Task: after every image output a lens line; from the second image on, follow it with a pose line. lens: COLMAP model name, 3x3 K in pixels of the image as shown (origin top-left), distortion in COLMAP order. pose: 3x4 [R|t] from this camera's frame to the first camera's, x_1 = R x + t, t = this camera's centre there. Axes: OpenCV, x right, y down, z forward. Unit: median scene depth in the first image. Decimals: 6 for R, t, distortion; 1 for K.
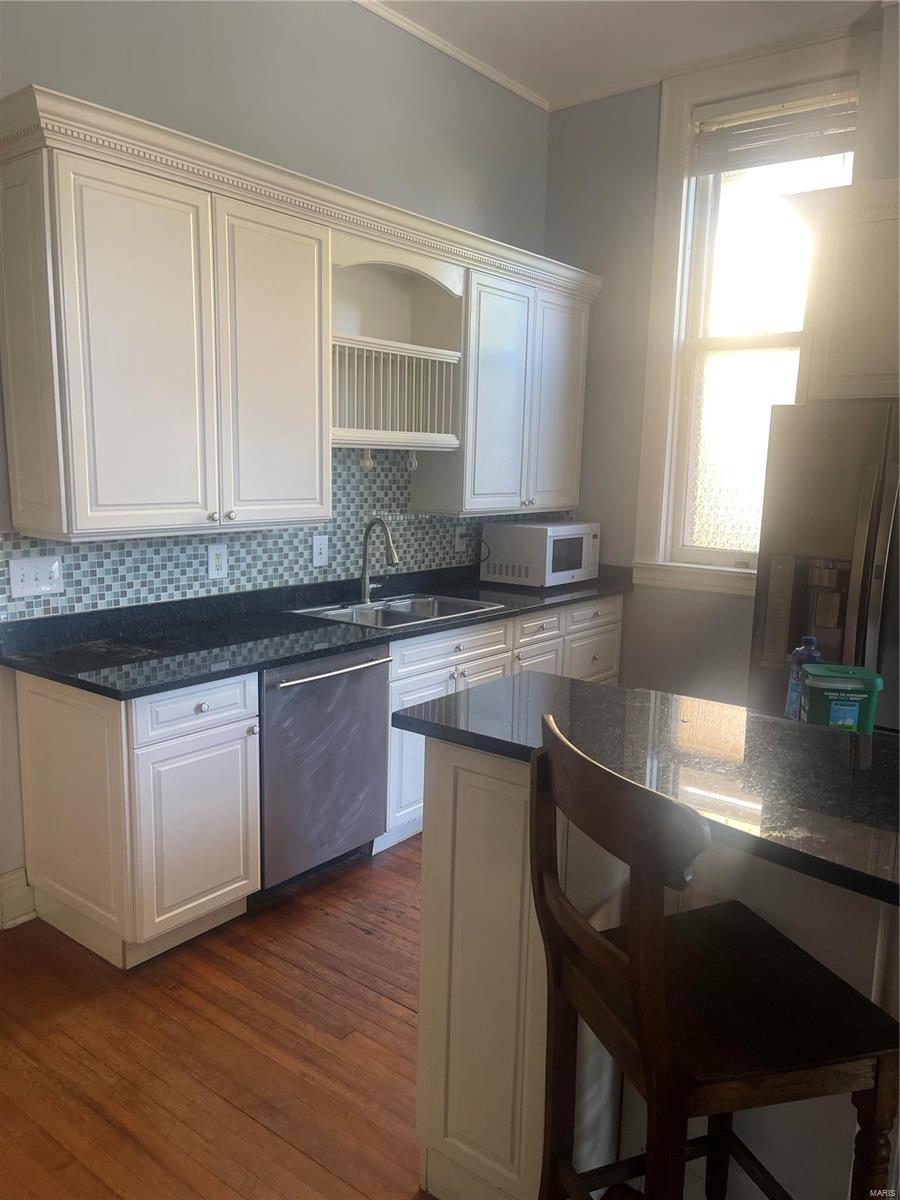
lens RADIAL K [[912.6, 0, 450.0], [0, 912.6, 600.0], [0, 0, 1]] dist [0.046626, -0.005601]
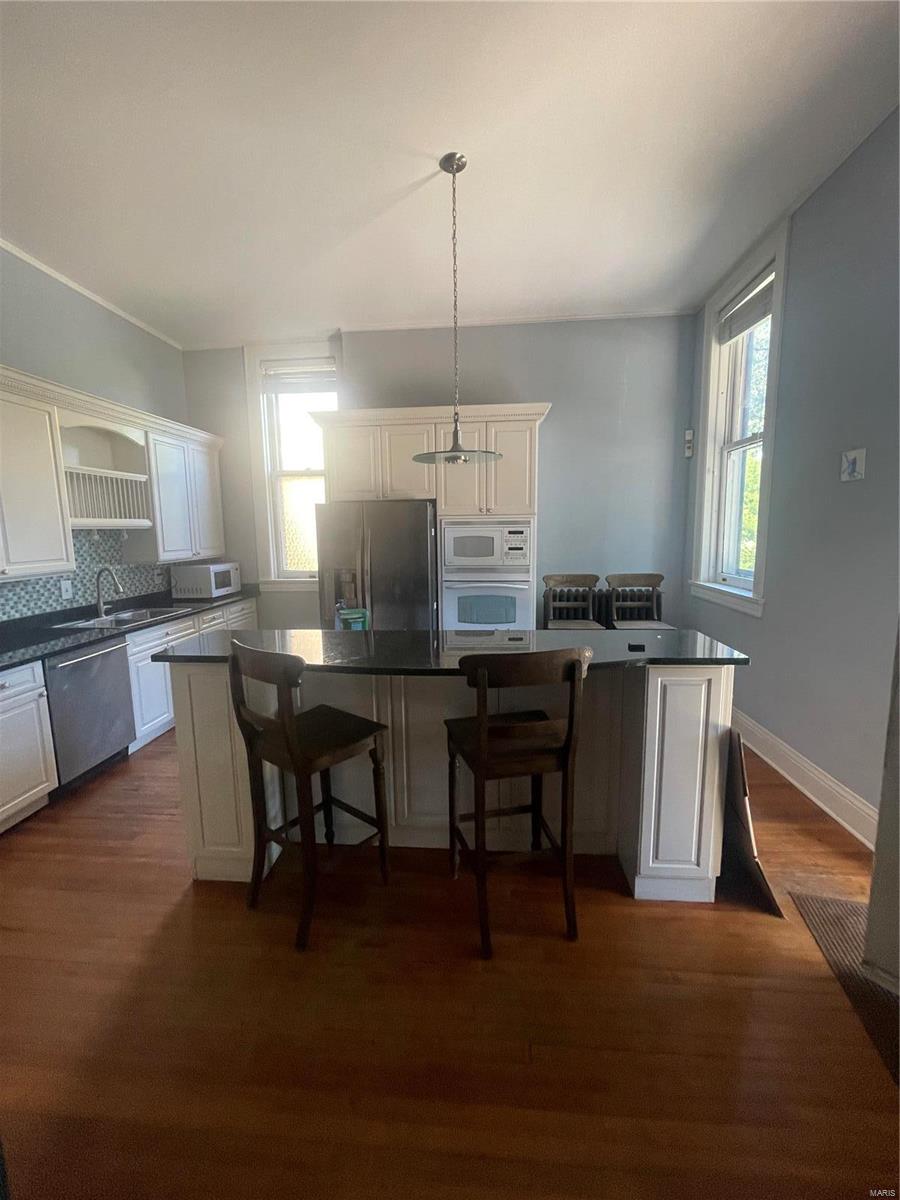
lens RADIAL K [[488.5, 0, 452.9], [0, 488.5, 595.3], [0, 0, 1]] dist [-0.001868, -0.000139]
pose [[0.830674, -0.112047, 0.545368, -0.041099], [0.119749, 0.992571, 0.021530, 0.023009], [-0.543728, 0.047423, 0.837920, -0.153265]]
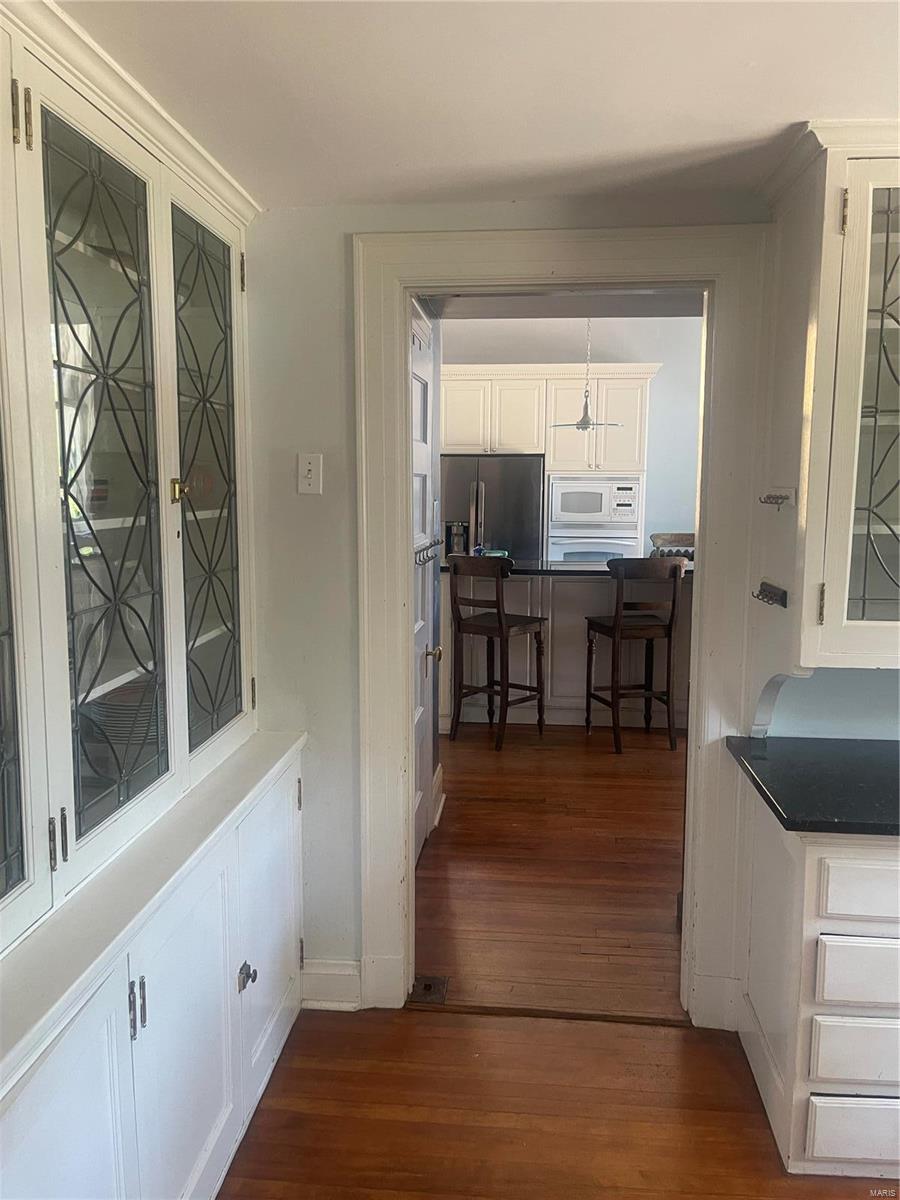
lens RADIAL K [[912.6, 0, 450.0], [0, 912.6, 600.0], [0, 0, 1]] dist [0.046626, -0.005601]
pose [[0.841800, -0.090934, 0.532076, -0.778102], [0.100807, 0.994850, 0.010536, 0.113480], [-0.530294, 0.044768, 0.846631, -0.859489]]
